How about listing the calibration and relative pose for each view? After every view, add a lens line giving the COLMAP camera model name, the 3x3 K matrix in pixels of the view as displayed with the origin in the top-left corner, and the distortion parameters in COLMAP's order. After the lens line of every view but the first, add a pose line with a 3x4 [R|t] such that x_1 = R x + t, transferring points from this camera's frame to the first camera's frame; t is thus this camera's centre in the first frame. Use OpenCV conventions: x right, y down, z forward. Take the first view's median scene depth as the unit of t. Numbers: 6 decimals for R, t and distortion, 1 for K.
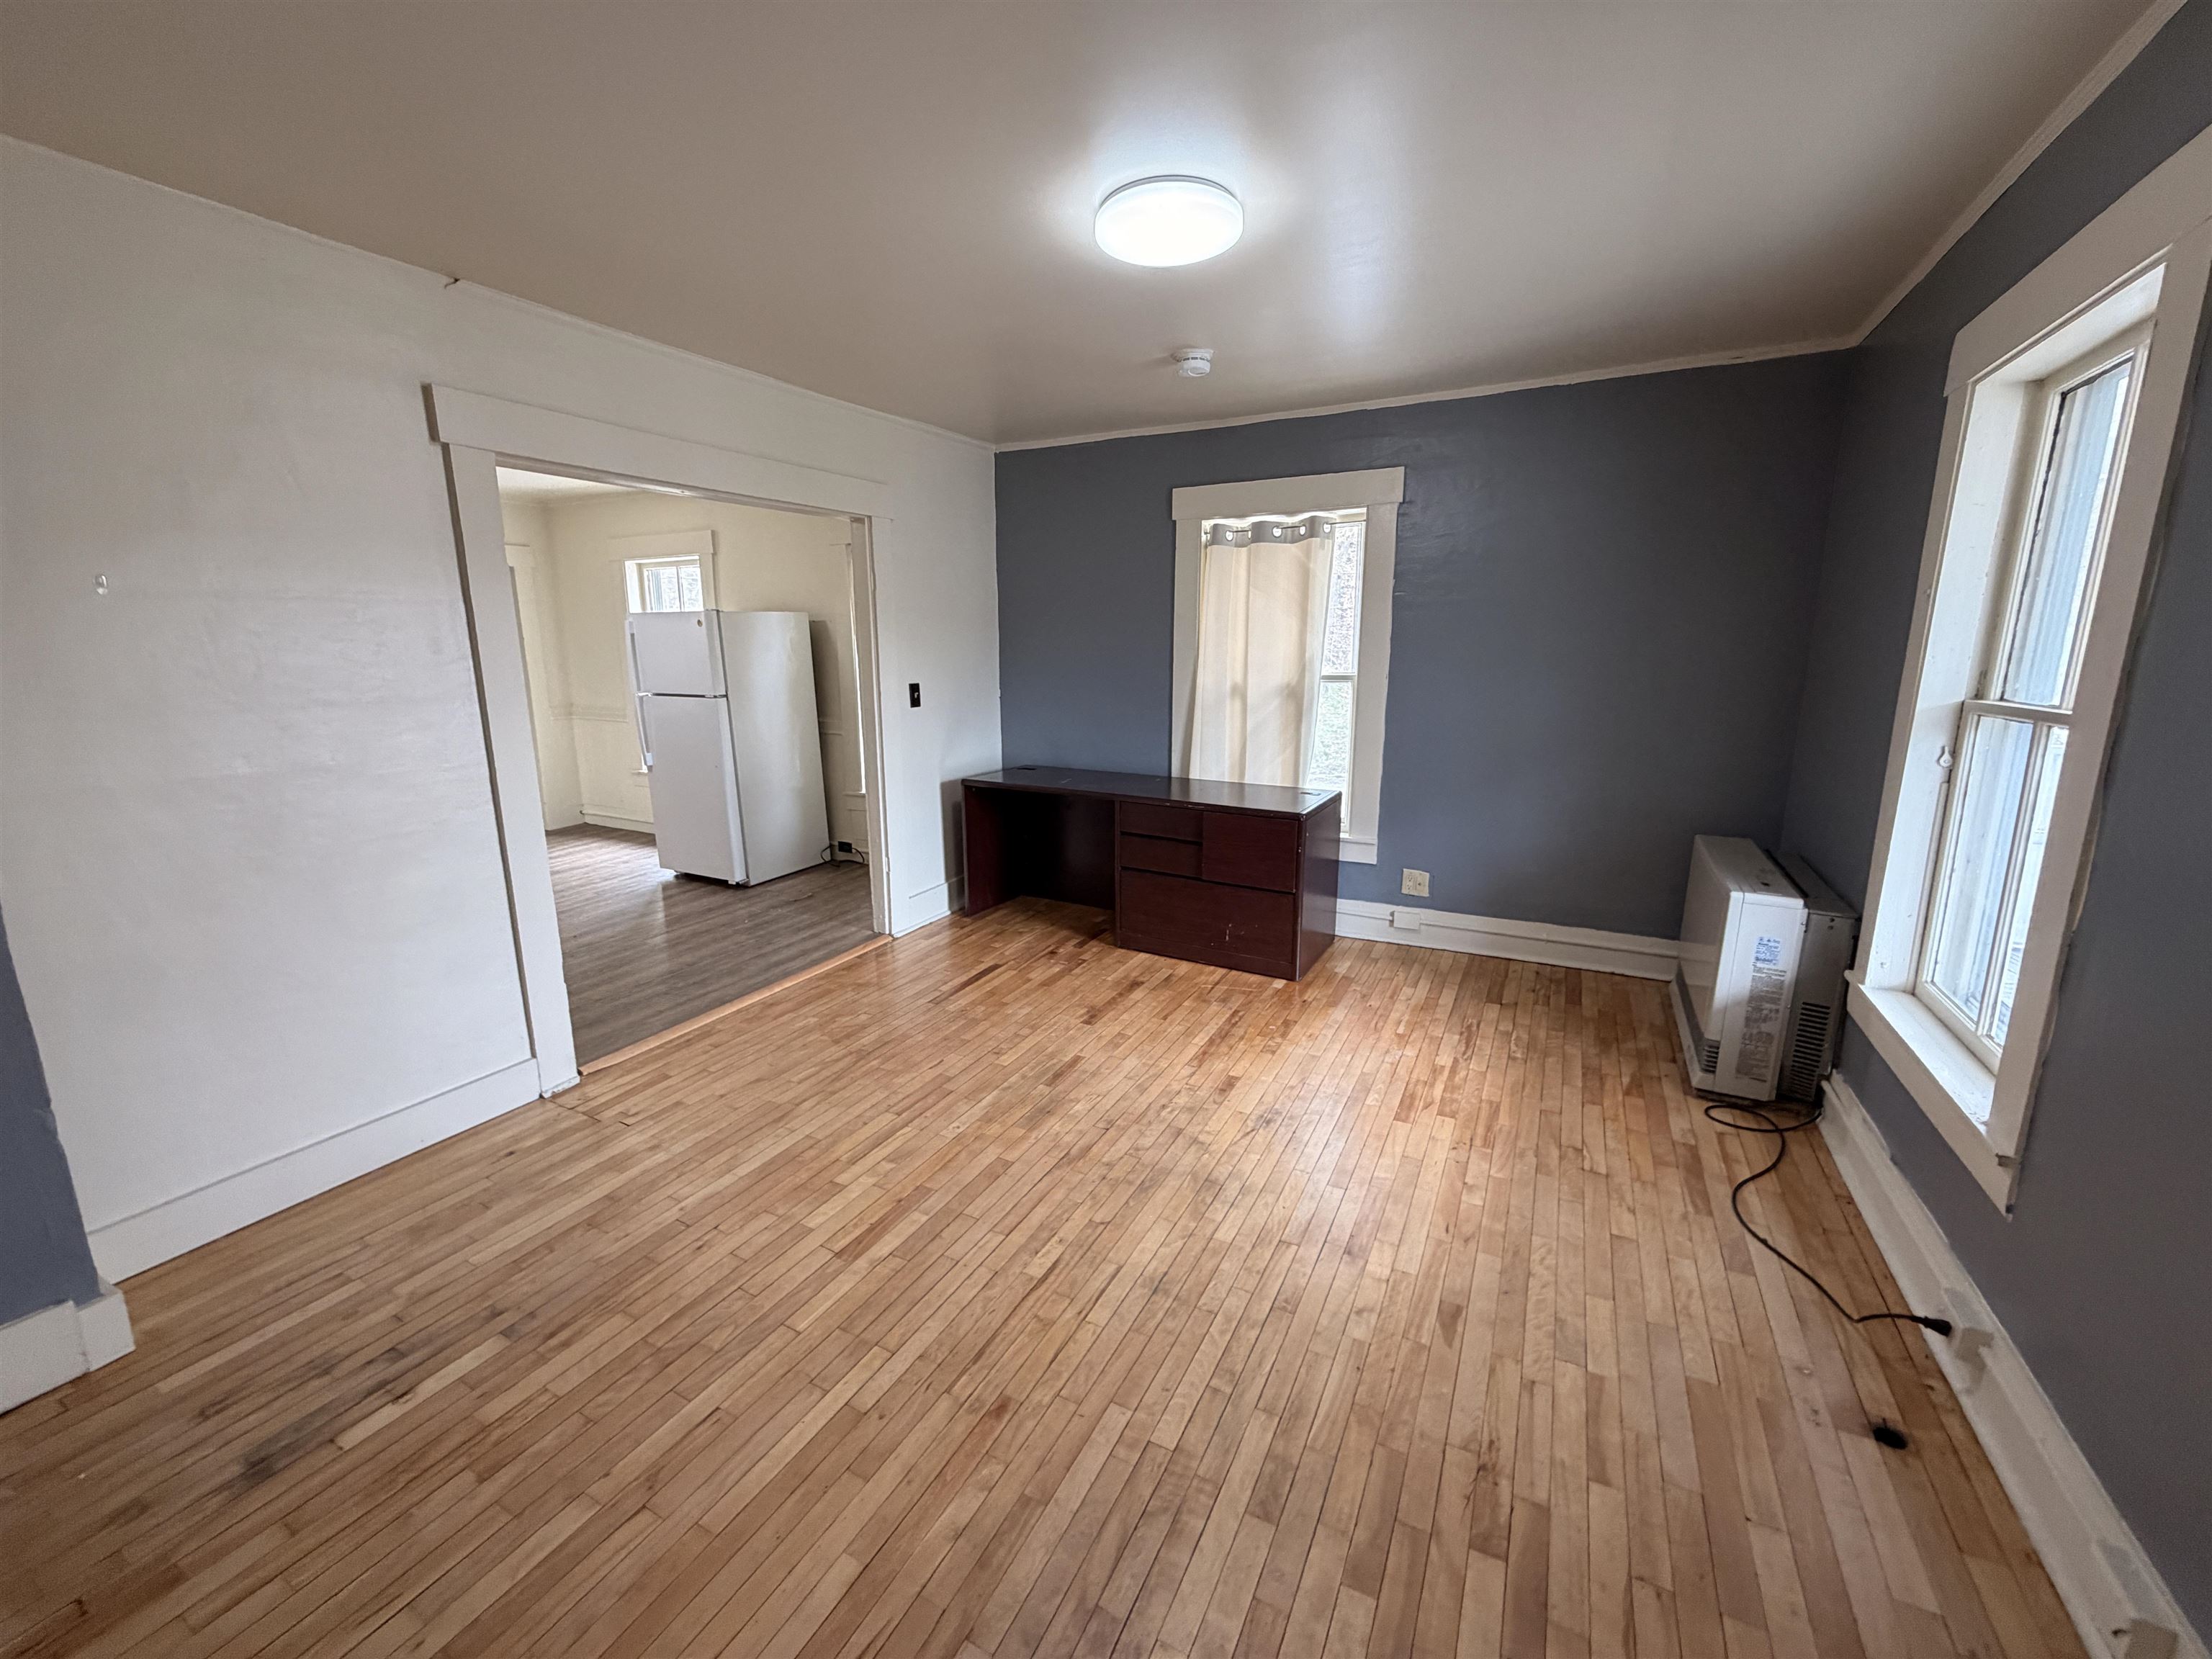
lens RADIAL K [[883.4, 0, 1104.4], [0, 883.4, 831.6], [0, 0, 1]] dist [0.000032, 0.000162]
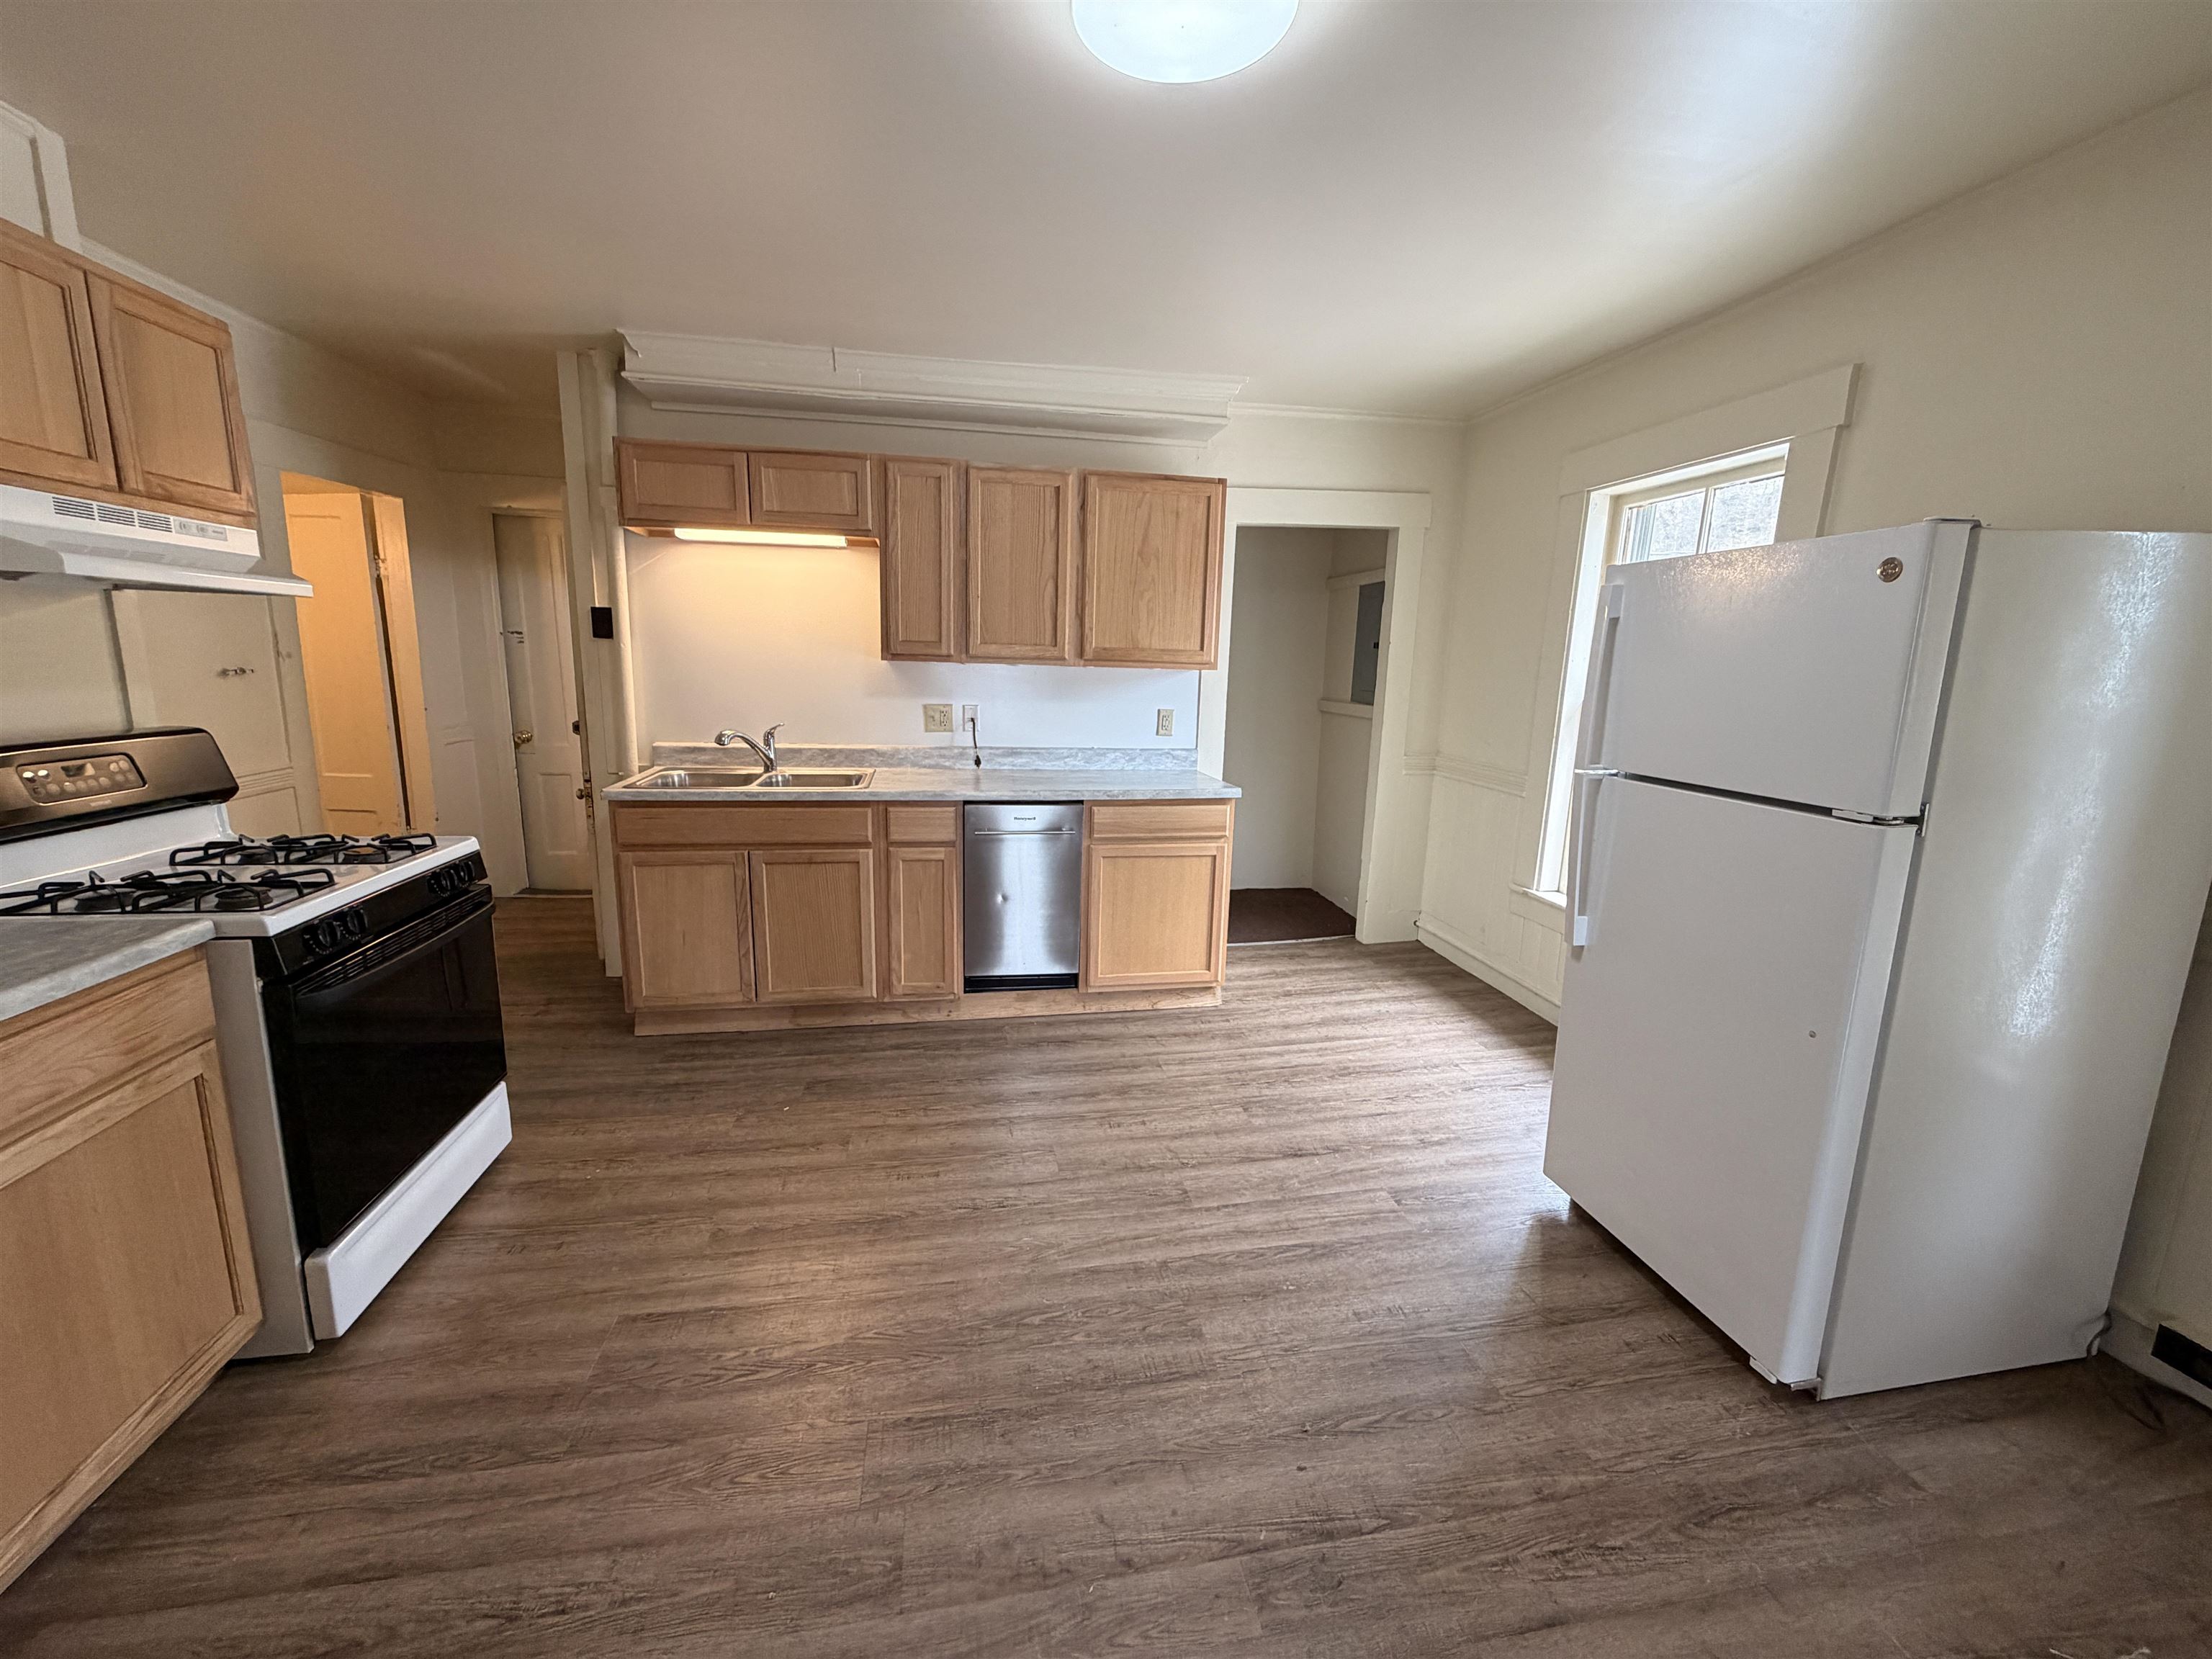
lens RADIAL K [[883.4, 0, 1102.6], [0, 883.4, 825.7], [0, 0, 1]] dist [0.000032, 0.000162]
pose [[0.617222, 0.163425, -0.769629, -0.430223], [-0.189648, 0.980251, 0.056056, -0.136540], [0.763590, 0.111360, 0.636026, 0.708258]]
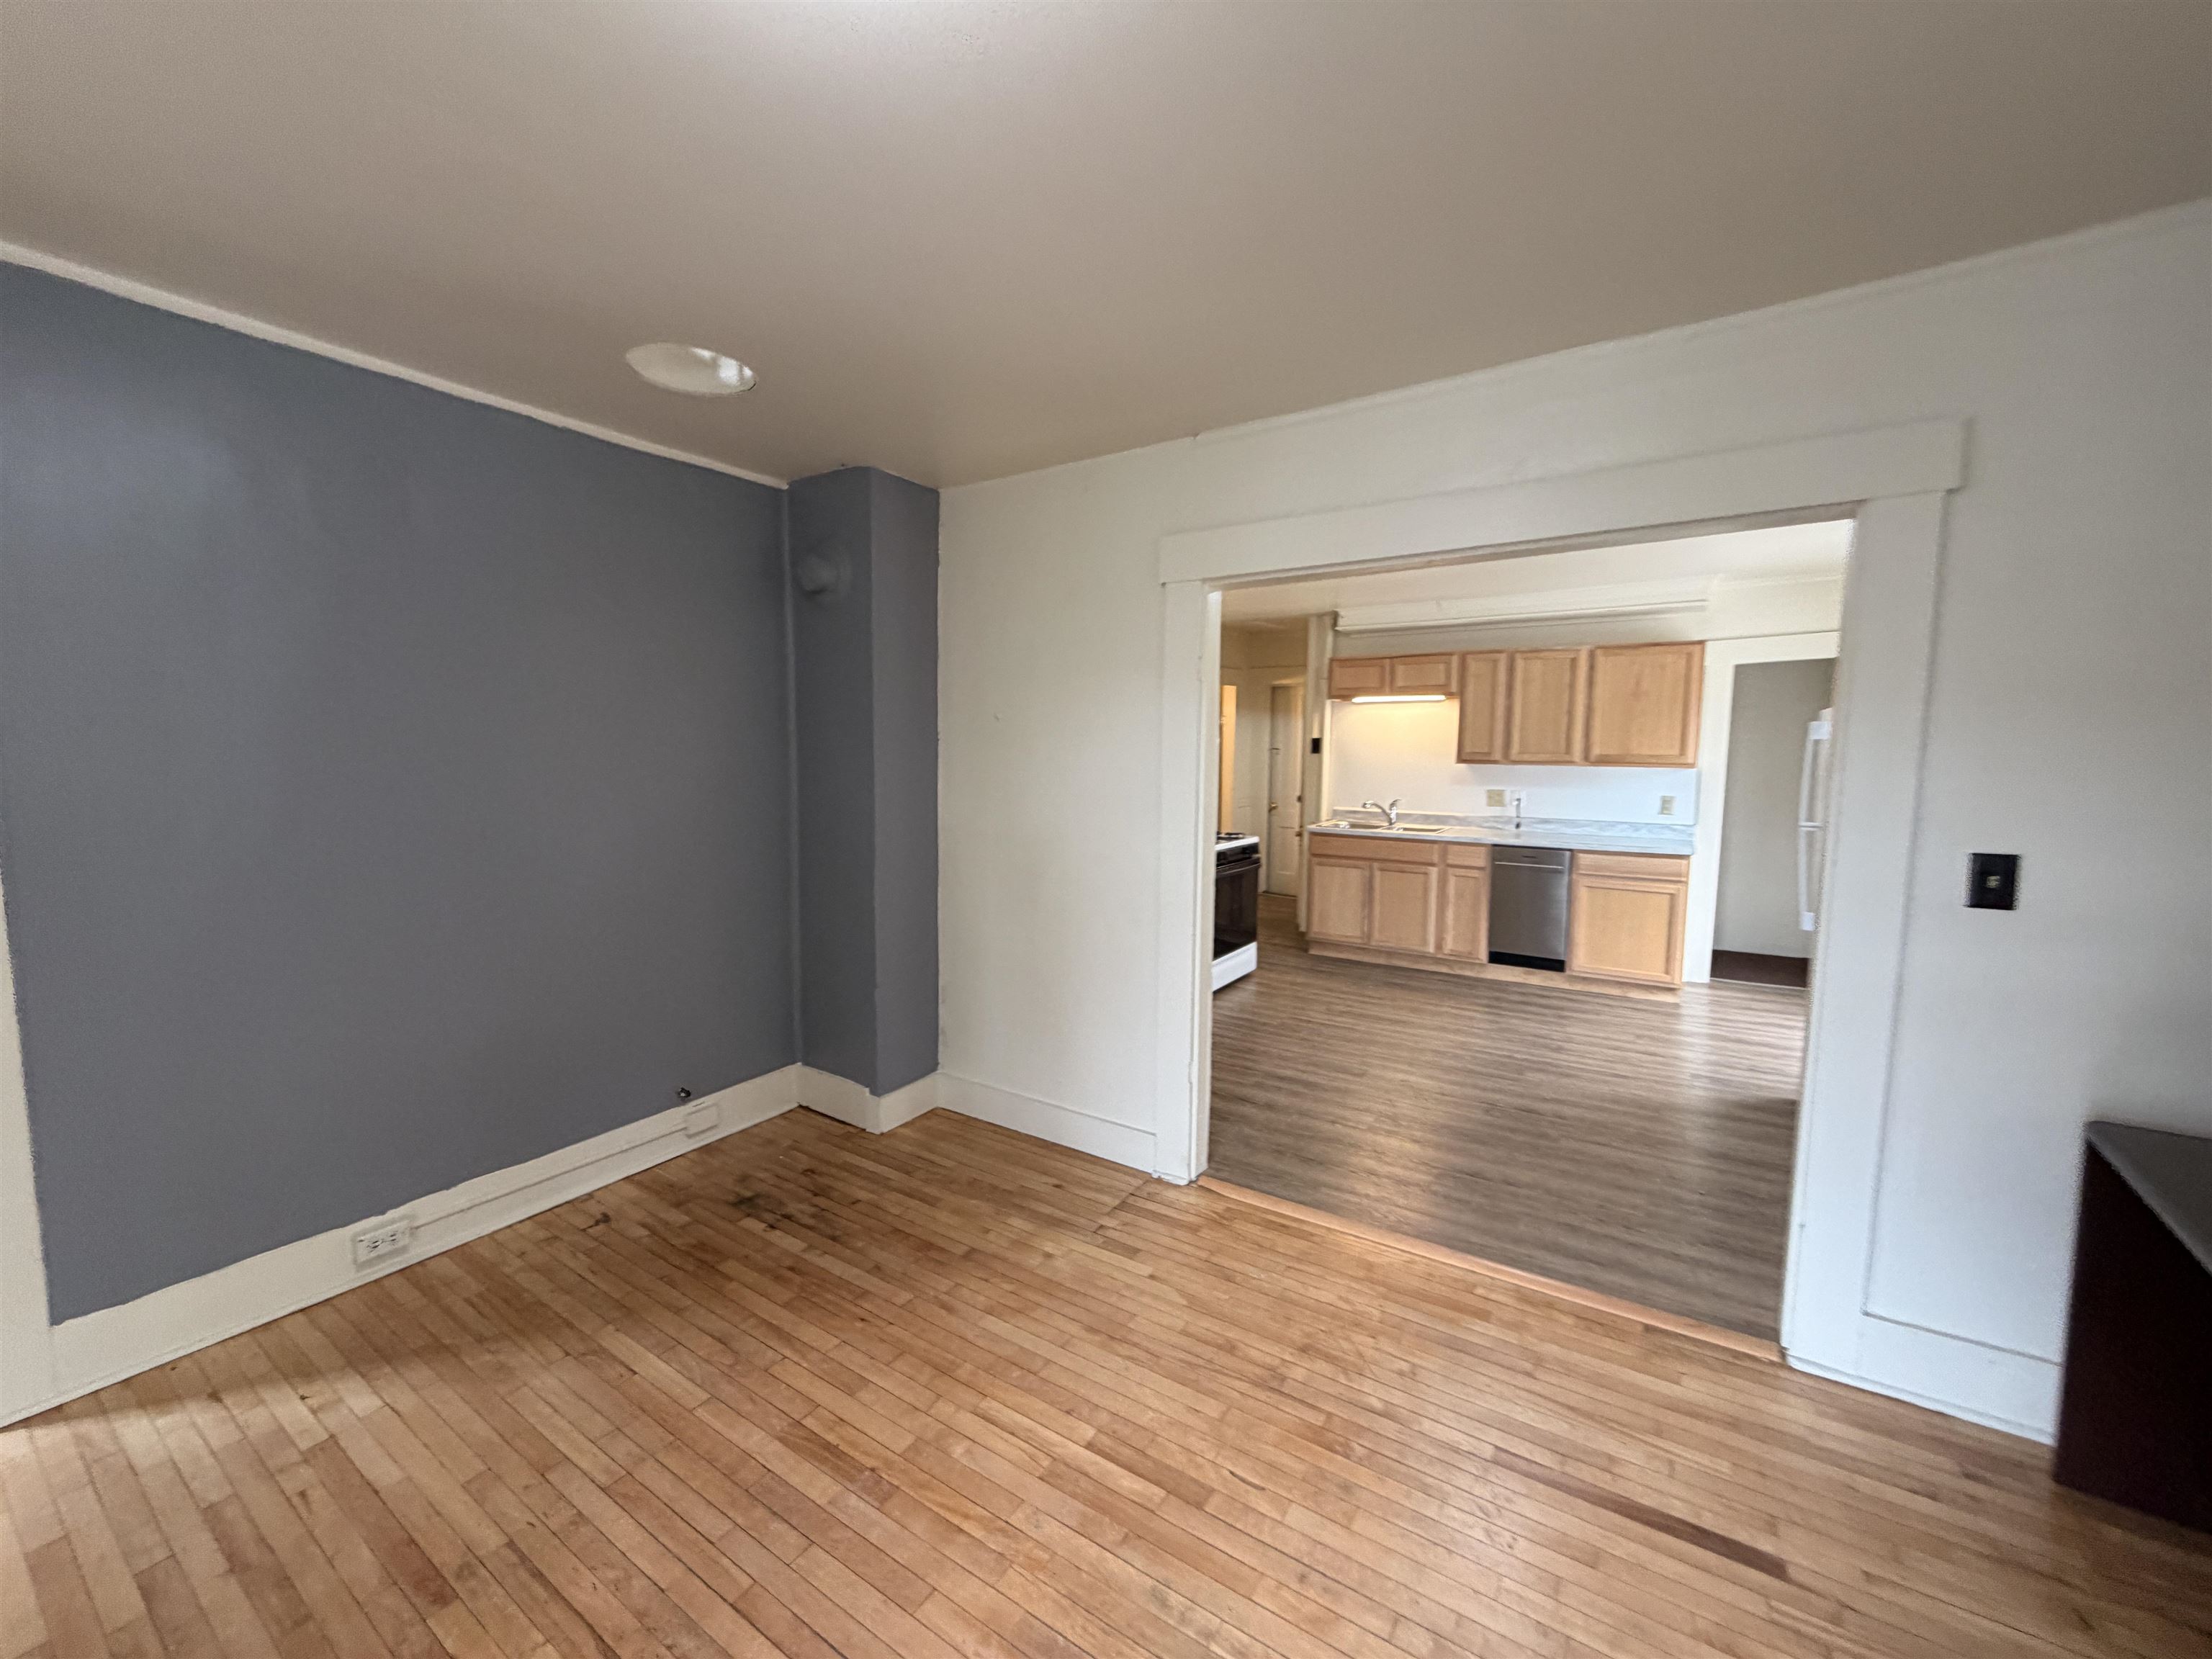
lens RADIAL K [[883.4, 0, 1095.6], [0, 883.4, 822.6], [0, 0, 1]] dist [0.000032, 0.000162]
pose [[-0.100785, 0.088447, -0.990969, 0.254862], [-0.213717, 0.970864, 0.108389, -0.139326], [0.971683, 0.222711, -0.078946, 0.623778]]
